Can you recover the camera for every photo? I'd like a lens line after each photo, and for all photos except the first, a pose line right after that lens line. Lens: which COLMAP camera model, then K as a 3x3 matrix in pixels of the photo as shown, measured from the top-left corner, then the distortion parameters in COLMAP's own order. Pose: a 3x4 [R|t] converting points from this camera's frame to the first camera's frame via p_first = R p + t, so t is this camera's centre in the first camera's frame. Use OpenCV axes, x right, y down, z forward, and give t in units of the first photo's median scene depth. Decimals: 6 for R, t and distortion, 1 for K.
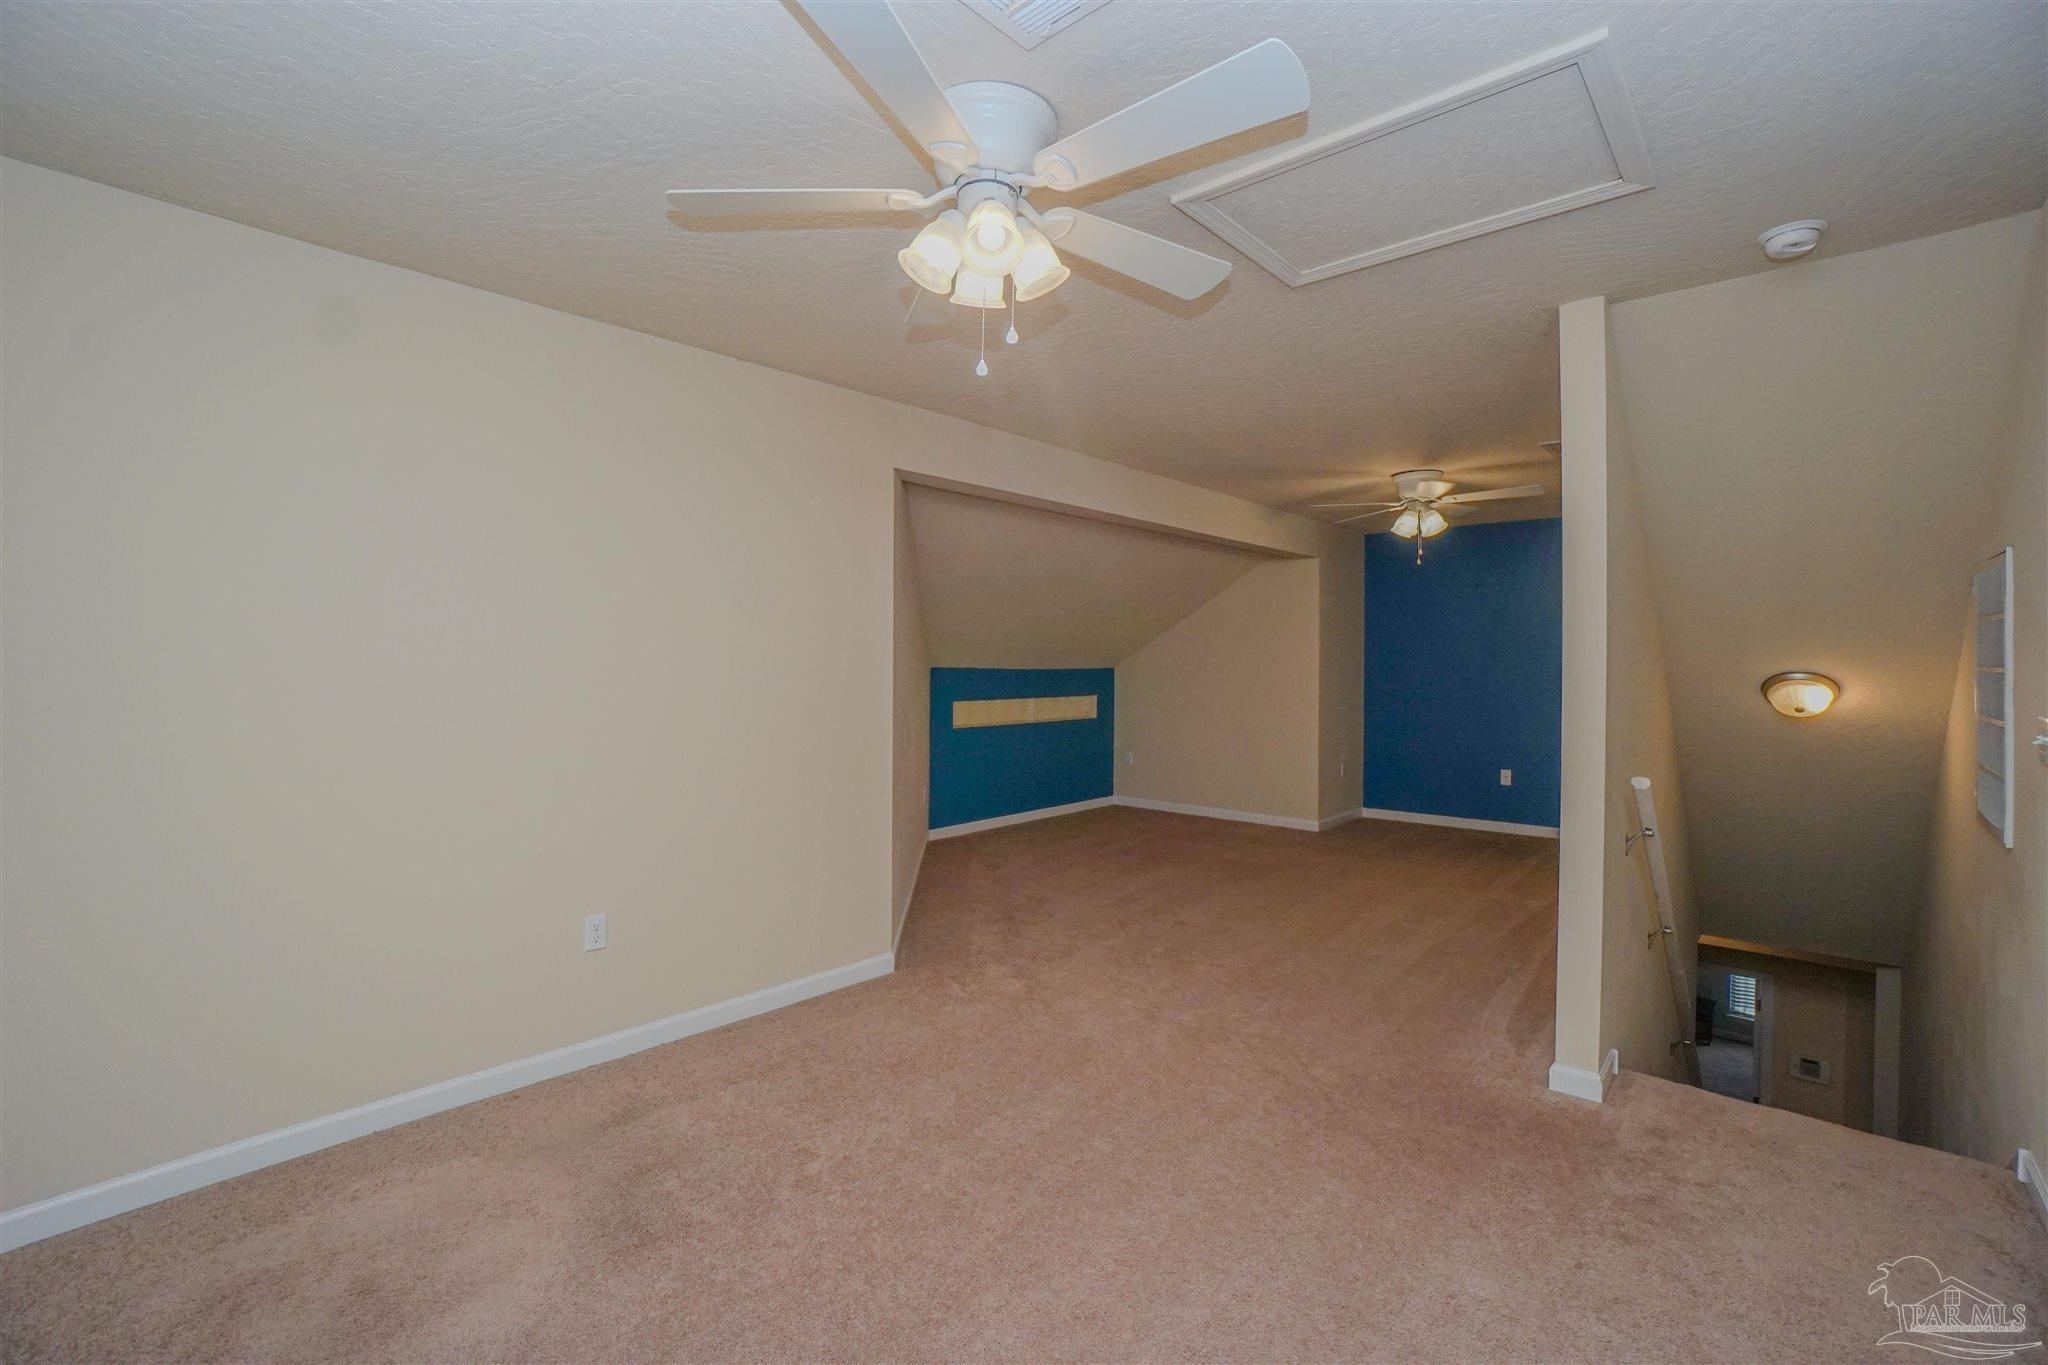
lens RADIAL K [[918.0, 0, 1028.3], [0, 918.0, 662.4], [0, 0, 1]] dist [-0.041191, 0.013776]
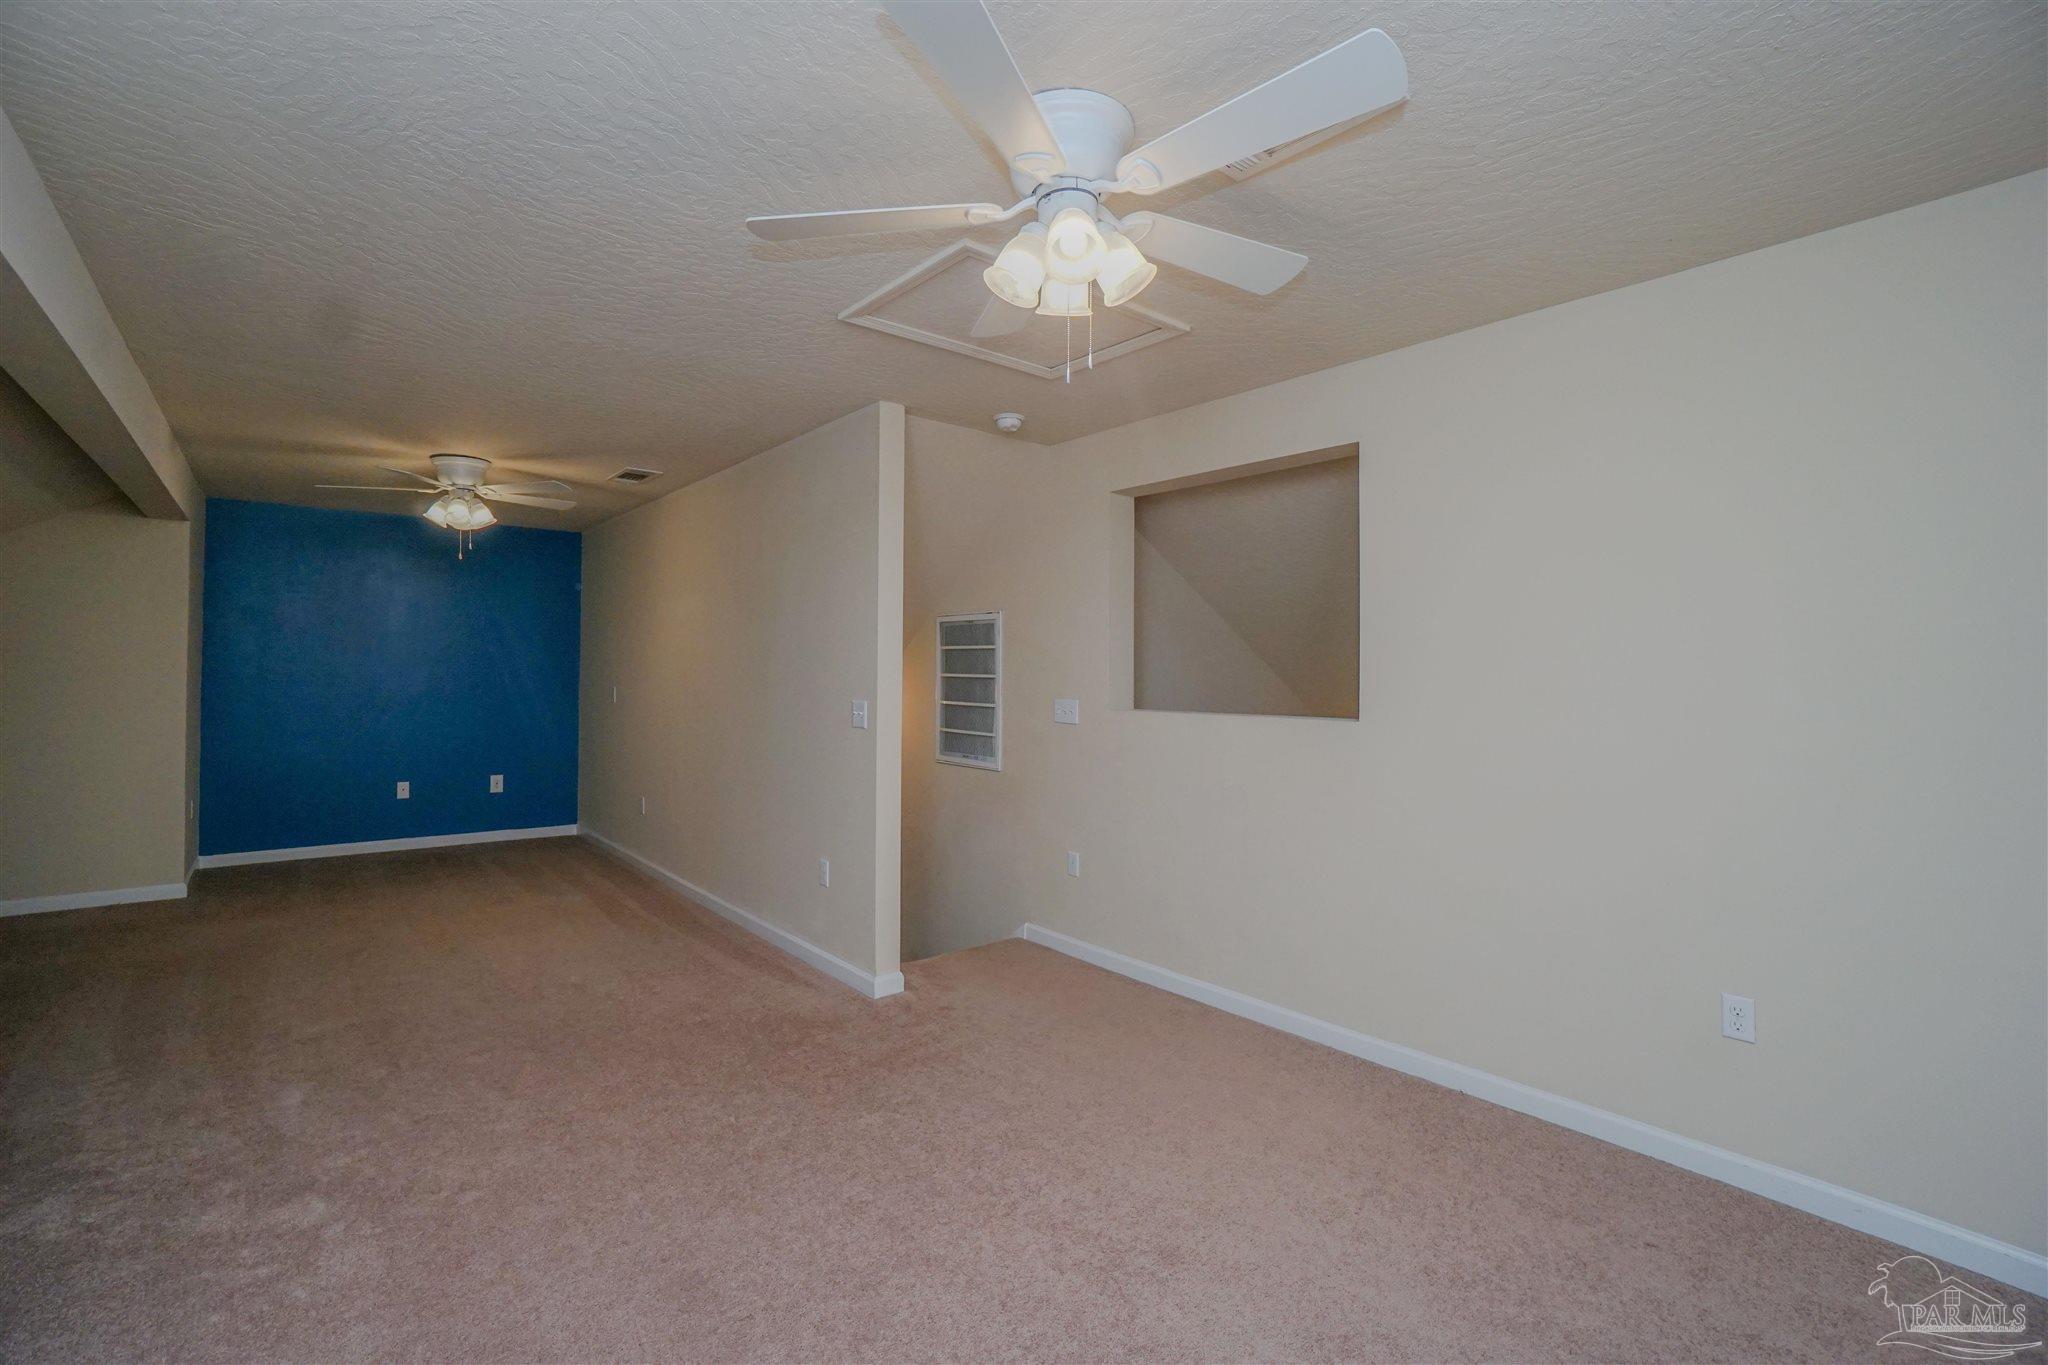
lens RADIAL K [[918.0, 0, 1028.3], [0, 918.0, 662.4], [0, 0, 1]] dist [-0.041191, 0.013776]
pose [[0.168485, 0.003024, 0.985700, -0.700403], [-0.008043, 0.999966, -0.001693, -0.016427], [-0.985671, -0.007643, 0.168503, 0.576352]]
